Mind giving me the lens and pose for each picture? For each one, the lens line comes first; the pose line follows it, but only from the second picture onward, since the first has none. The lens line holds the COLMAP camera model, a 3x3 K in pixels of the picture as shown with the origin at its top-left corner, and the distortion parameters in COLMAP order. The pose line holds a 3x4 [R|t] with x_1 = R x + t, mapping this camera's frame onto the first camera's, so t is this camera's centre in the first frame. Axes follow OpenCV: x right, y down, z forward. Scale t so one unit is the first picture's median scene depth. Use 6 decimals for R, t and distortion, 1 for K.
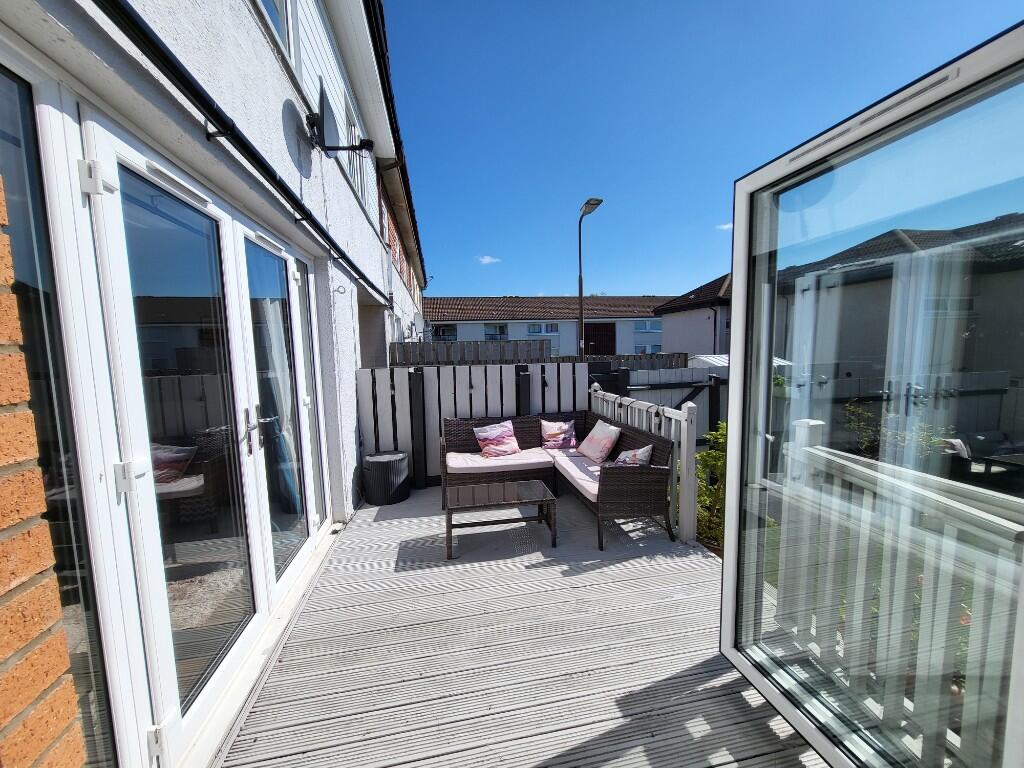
lens RADIAL K [[402.9, 0, 513.6], [0, 402.9, 385.7], [0, 0, 1]] dist [0.002767, -0.000908]
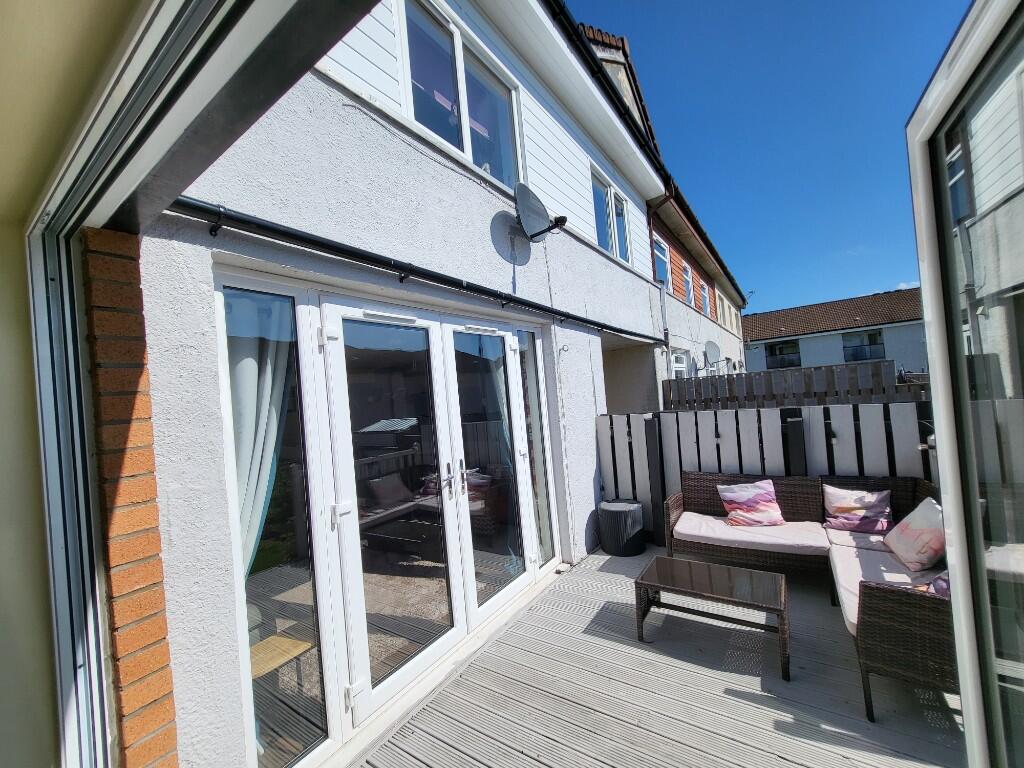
lens RADIAL K [[402.9, 0, 513.4], [0, 402.9, 387.8], [0, 0, 1]] dist [0.002767, -0.000908]
pose [[0.708458, -0.053260, -0.703740, 0.204024], [0.009480, 0.997777, -0.065969, -0.047602], [0.705689, 0.040065, 0.707388, 0.101715]]
